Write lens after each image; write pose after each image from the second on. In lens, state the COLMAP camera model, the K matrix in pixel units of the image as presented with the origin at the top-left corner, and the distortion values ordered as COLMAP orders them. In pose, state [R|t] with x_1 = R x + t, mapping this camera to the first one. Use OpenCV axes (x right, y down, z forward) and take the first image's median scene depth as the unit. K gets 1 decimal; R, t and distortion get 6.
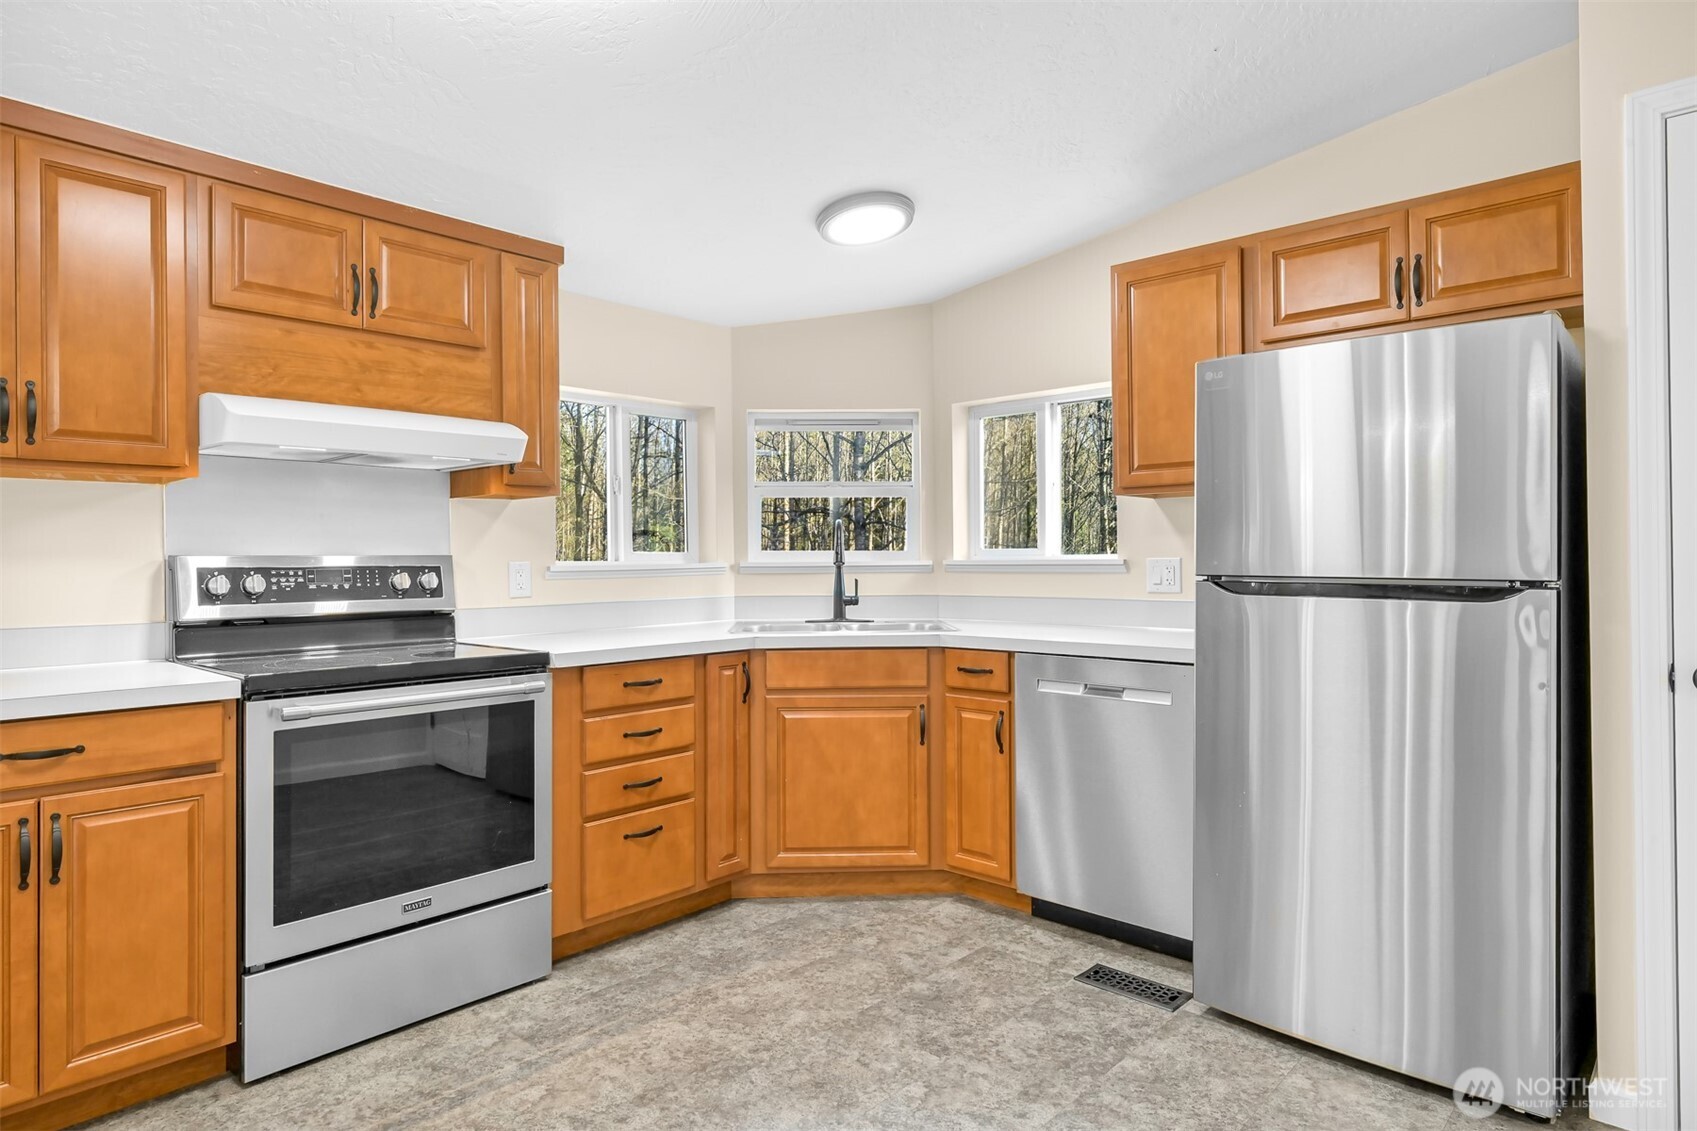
lens RADIAL K [[963.5, 0, 844.5], [0, 963.5, 557.4], [0, 0, 1]] dist [0.001230, -0.000990]
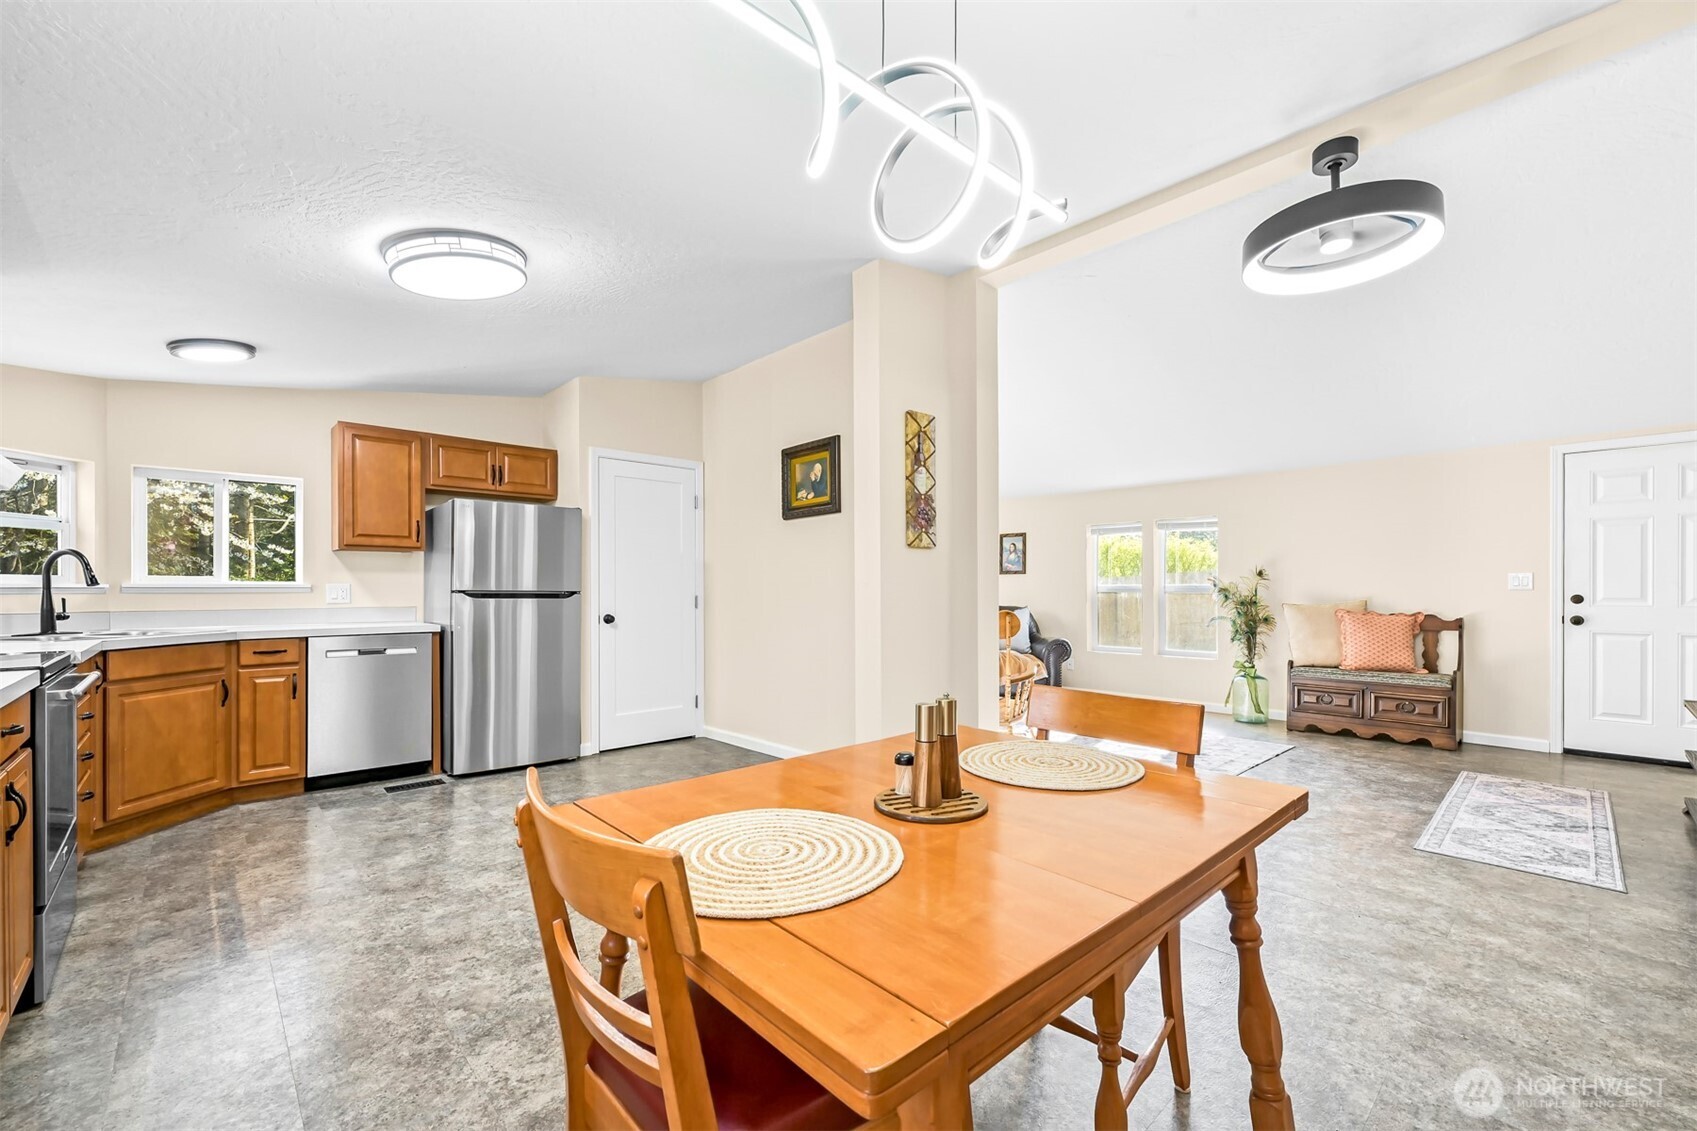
lens RADIAL K [[712.3, 0, 845.8], [0, 712.3, 596.1], [0, 0, 1]] dist [-0.000229, 0.000787]
pose [[0.085002, -0.004257, 0.996372, -1.077429], [0.003955, 0.999984, 0.003935, 0.027172], [-0.996373, 0.003606, 0.085018, -0.064150]]
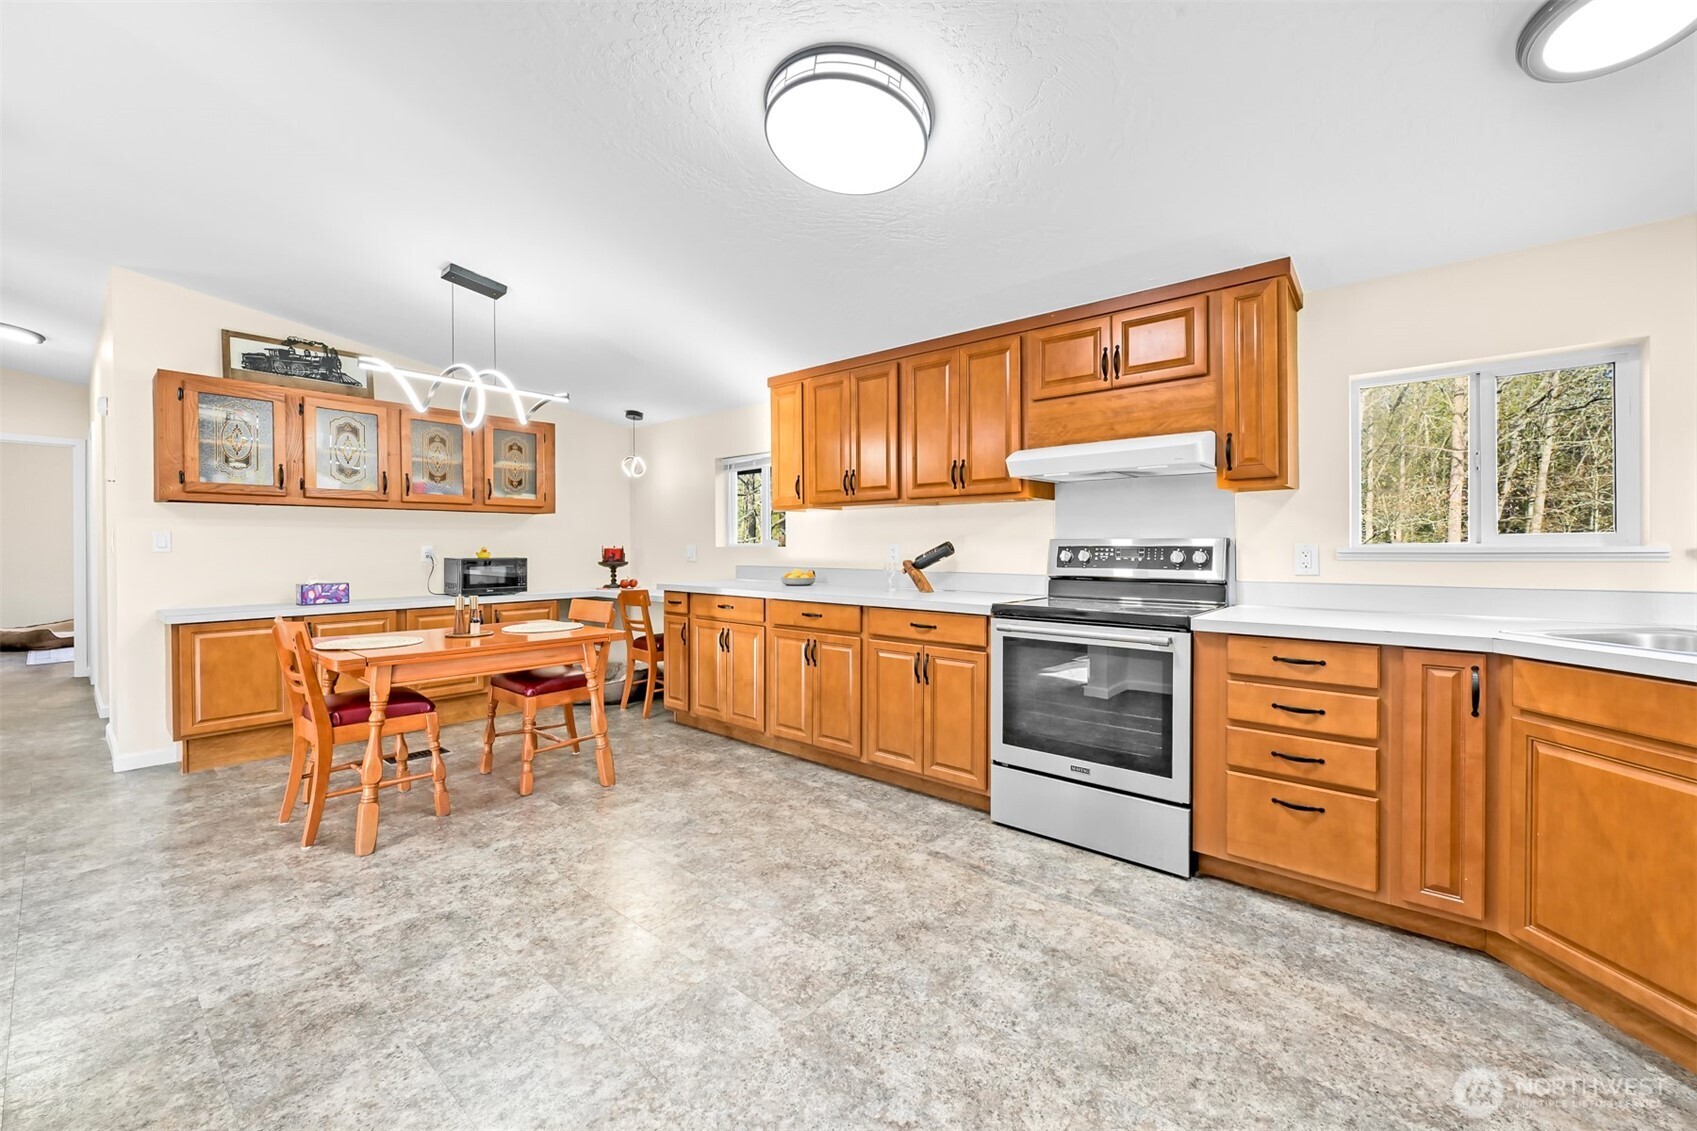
lens RADIAL K [[678.5, 0, 845.0], [0, 678.5, 555.8], [0, 0, 1]] dist [-0.000076, -0.000498]
pose [[0.033948, 0.018490, -0.999253, 0.511051], [-0.000473, 0.999829, 0.018484, 0.005187], [0.999423, -0.000155, 0.033951, 0.506071]]
